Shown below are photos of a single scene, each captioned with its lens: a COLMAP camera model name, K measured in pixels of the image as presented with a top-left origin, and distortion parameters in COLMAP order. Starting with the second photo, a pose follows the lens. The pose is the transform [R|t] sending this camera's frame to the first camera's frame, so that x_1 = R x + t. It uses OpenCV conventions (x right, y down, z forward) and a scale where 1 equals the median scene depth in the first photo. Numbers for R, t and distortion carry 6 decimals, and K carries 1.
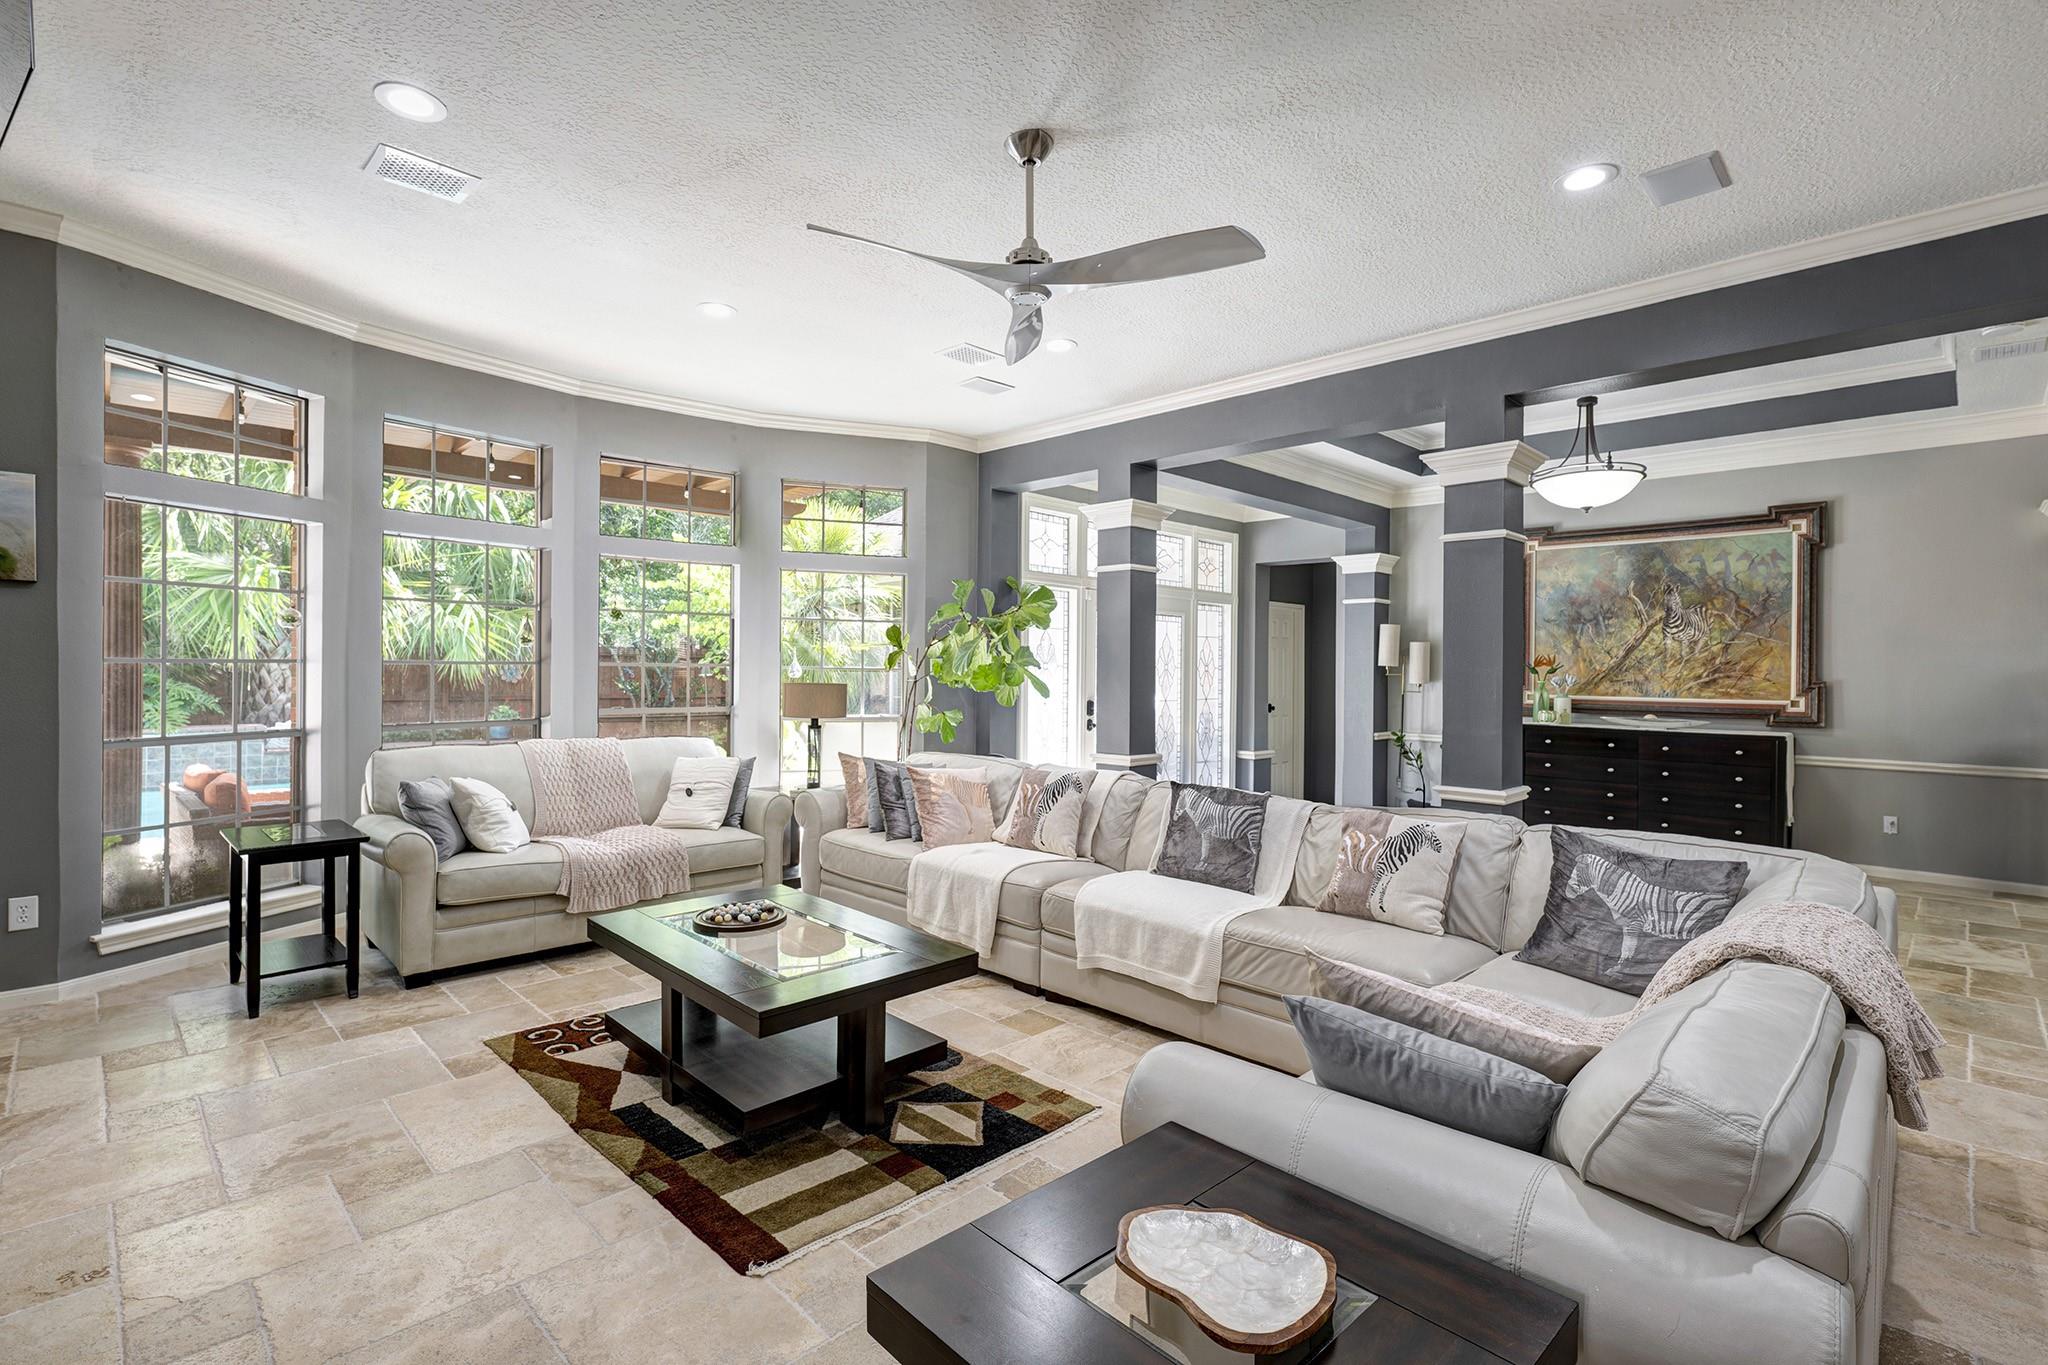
lens RADIAL K [[926.2, 0, 1024.0], [0, 926.2, 682.5], [0, 0, 1]] dist [-0.001070, -0.000355]
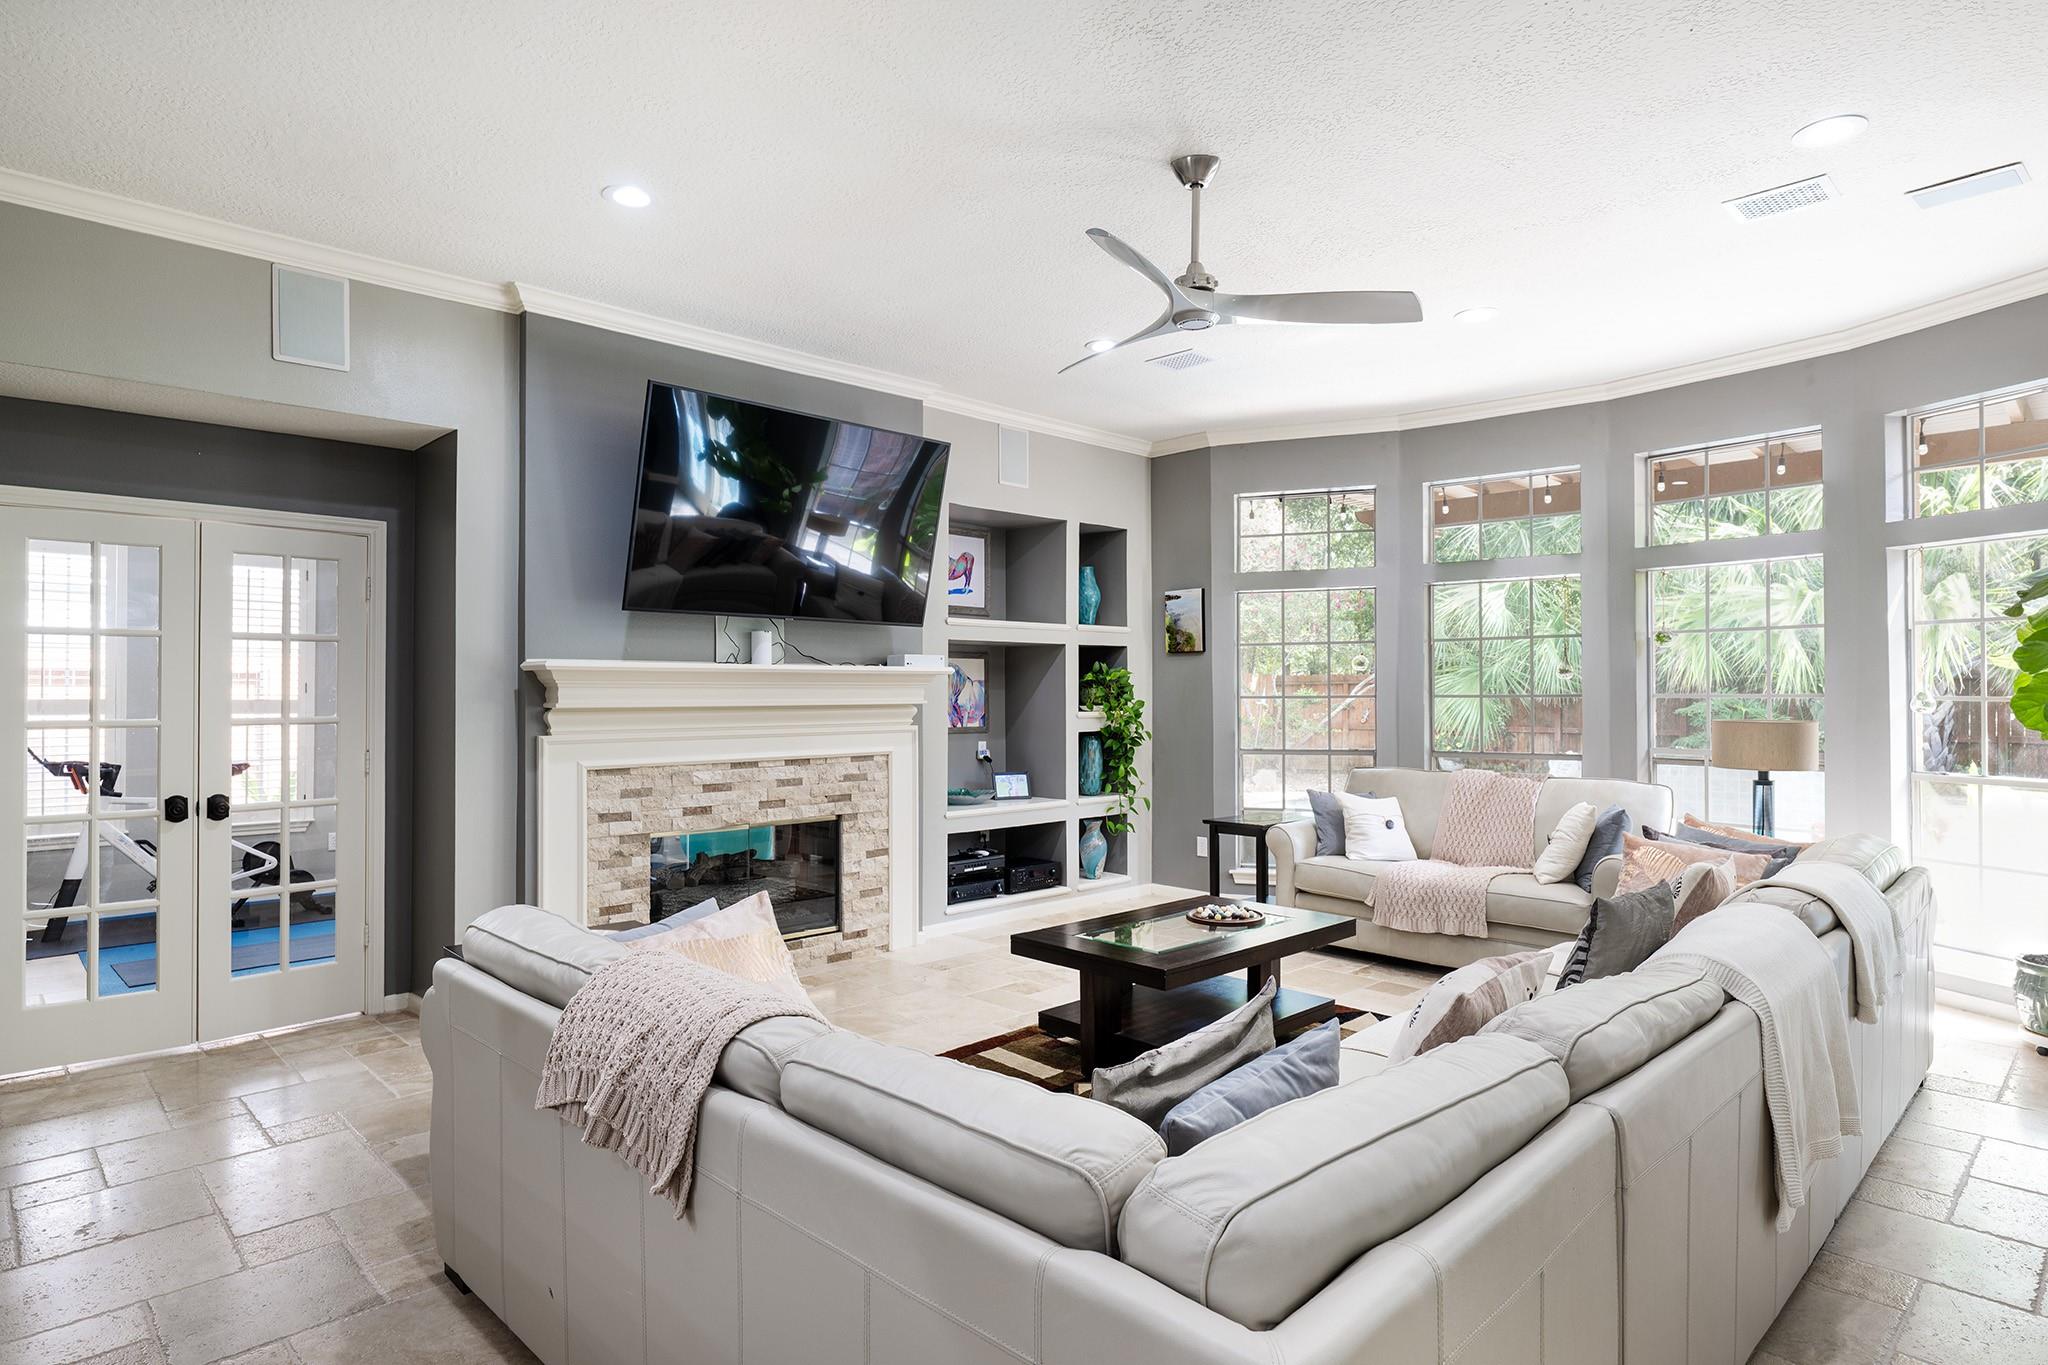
lens RADIAL K [[1155.4, 0, 1024.0], [0, 1155.4, 682.5], [0, 0, 1]] dist [0.001497, 0.000241]
pose [[-0.037112, -0.018436, -0.999141, 0.793752], [-0.013212, 0.999751, -0.017956, -0.004830], [0.999224, 0.012534, -0.037346, 0.558485]]
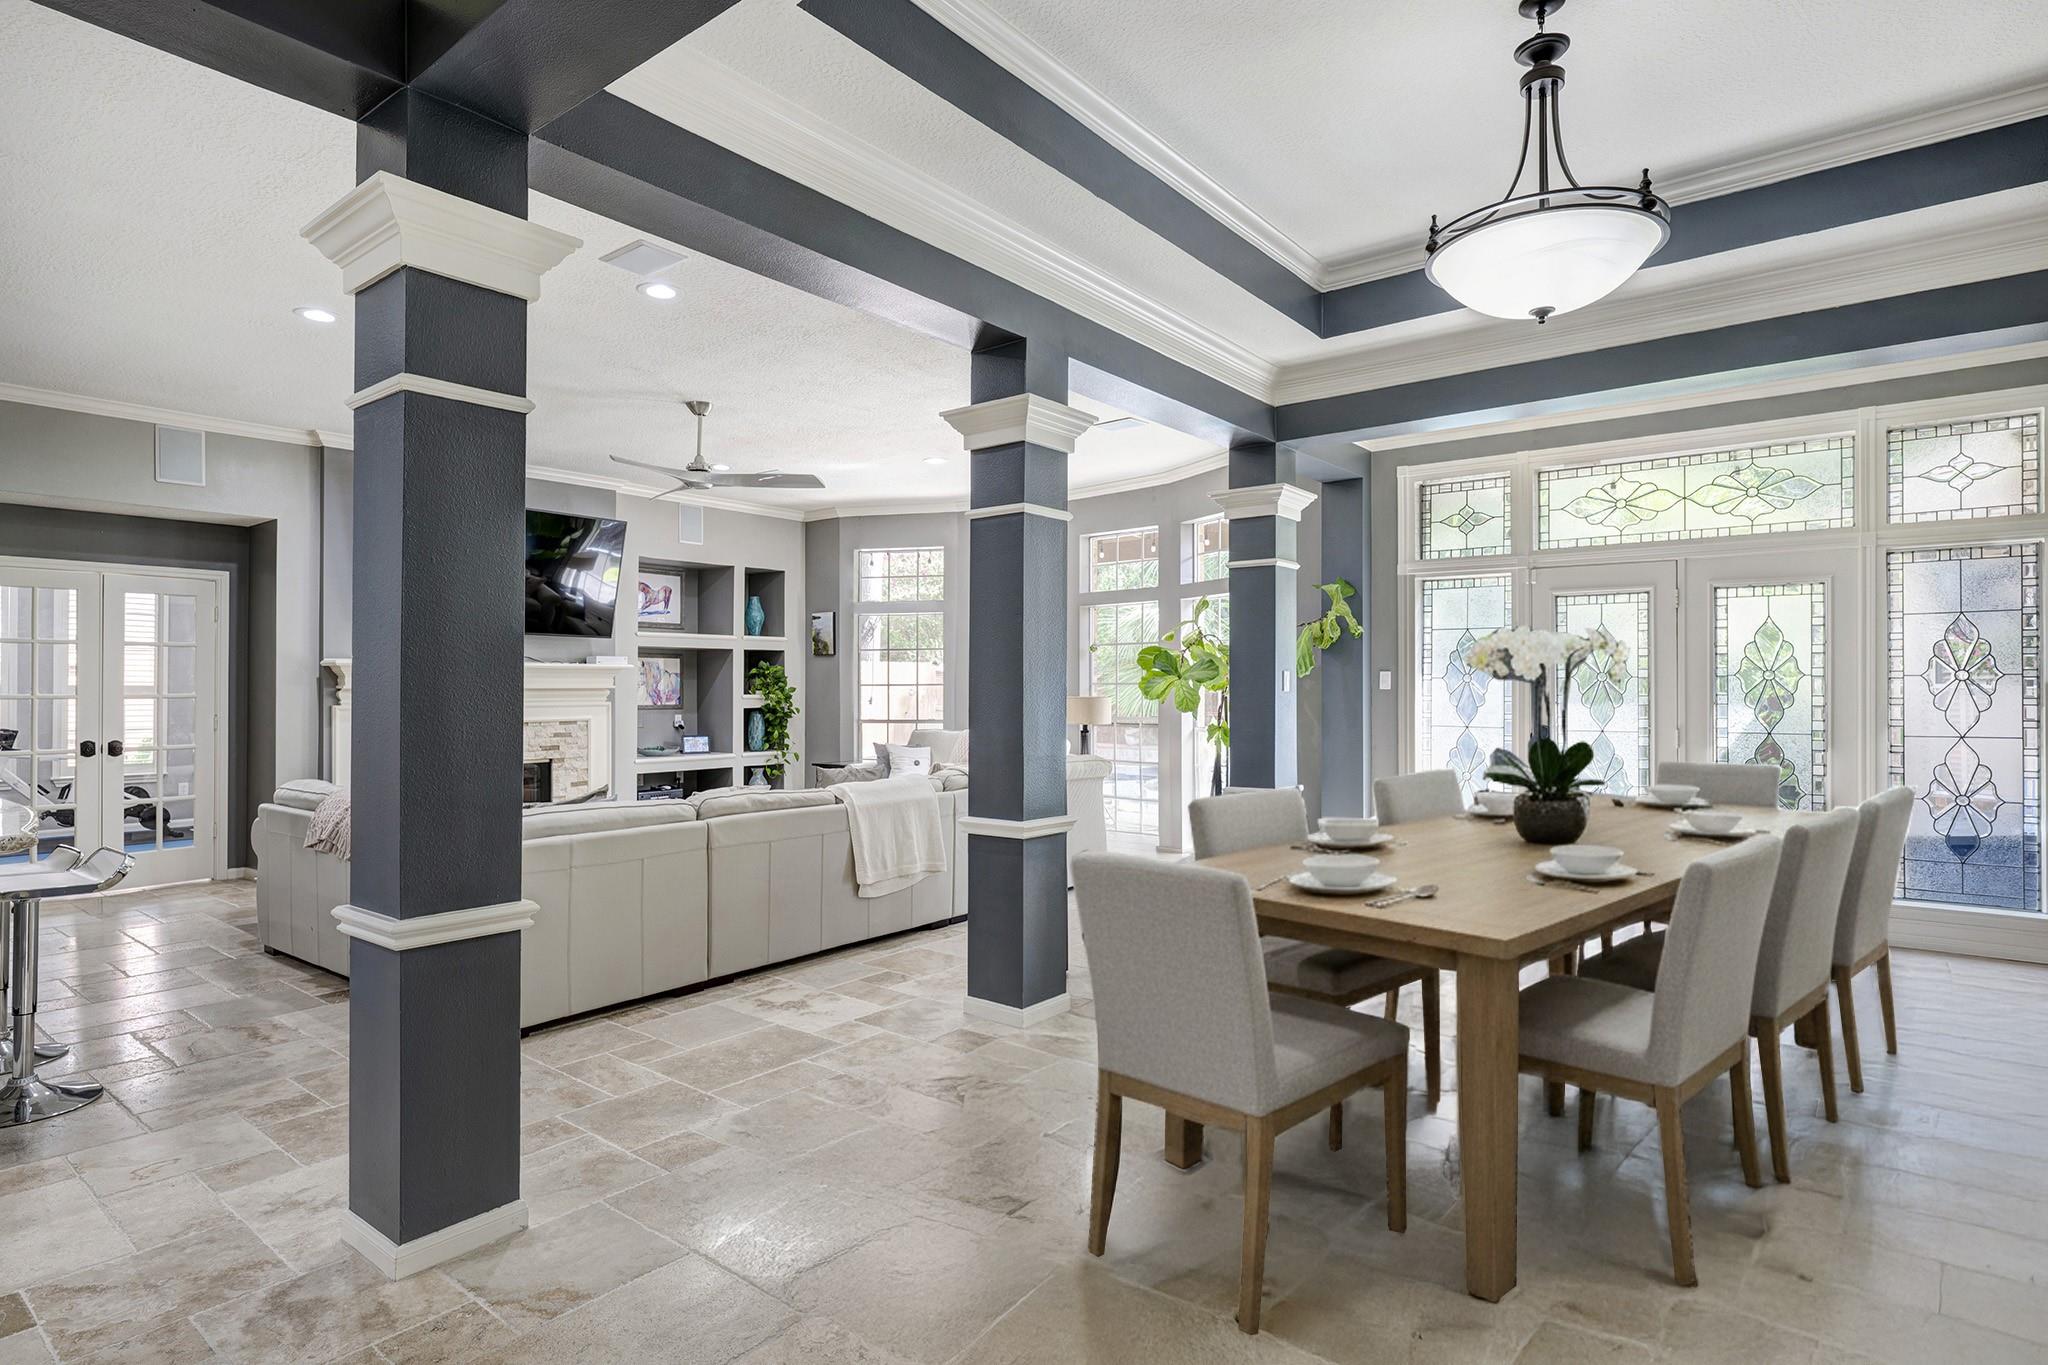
lens RADIAL K [[1032.5, 0, 1024.0], [0, 1032.5, 682.5], [0, 0, 1]] dist [0.004571, 0.000625]
pose [[0.118471, -0.011580, -0.992890, 1.399403], [-0.014989, 0.999797, -0.013449, 0.001327], [0.992844, 0.016475, 0.118273, 0.910867]]
